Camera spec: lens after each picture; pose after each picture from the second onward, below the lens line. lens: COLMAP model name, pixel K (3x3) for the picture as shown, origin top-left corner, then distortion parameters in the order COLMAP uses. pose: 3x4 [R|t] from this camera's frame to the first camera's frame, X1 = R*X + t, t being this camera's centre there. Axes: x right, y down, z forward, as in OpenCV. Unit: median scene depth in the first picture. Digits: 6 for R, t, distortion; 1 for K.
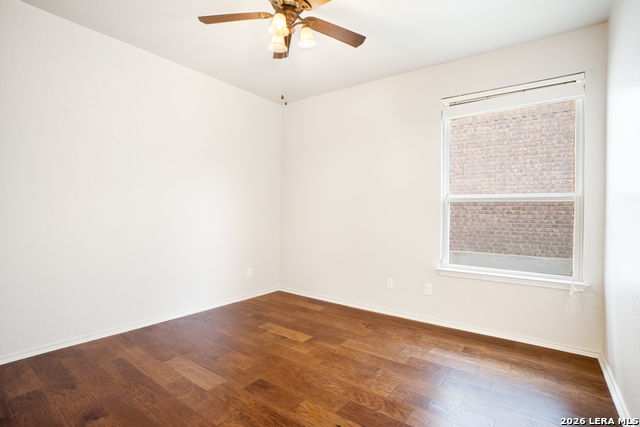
lens RADIAL K [[312.4, 0, 319.6], [0, 312.4, 215.2], [0, 0, 1]] dist [-0.064848, 0.021470]
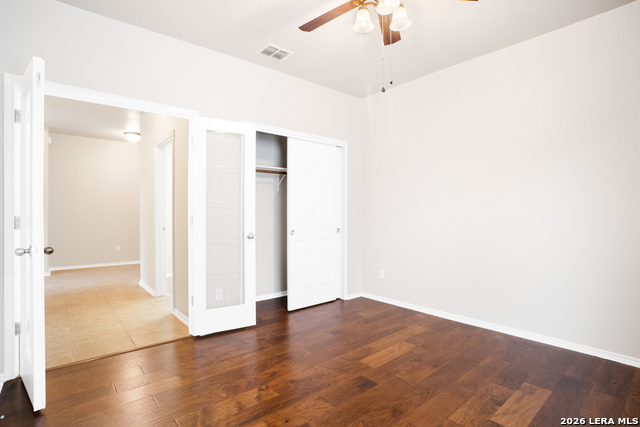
lens RADIAL K [[312.4, 0, 319.6], [0, 312.4, 215.2], [0, 0, 1]] dist [-0.064848, 0.021470]
pose [[-0.226101, -0.013618, -0.974009, 0.739950], [-0.008622, 0.999891, -0.011979, 0.006690], [0.974066, 0.005689, -0.226194, 0.946270]]
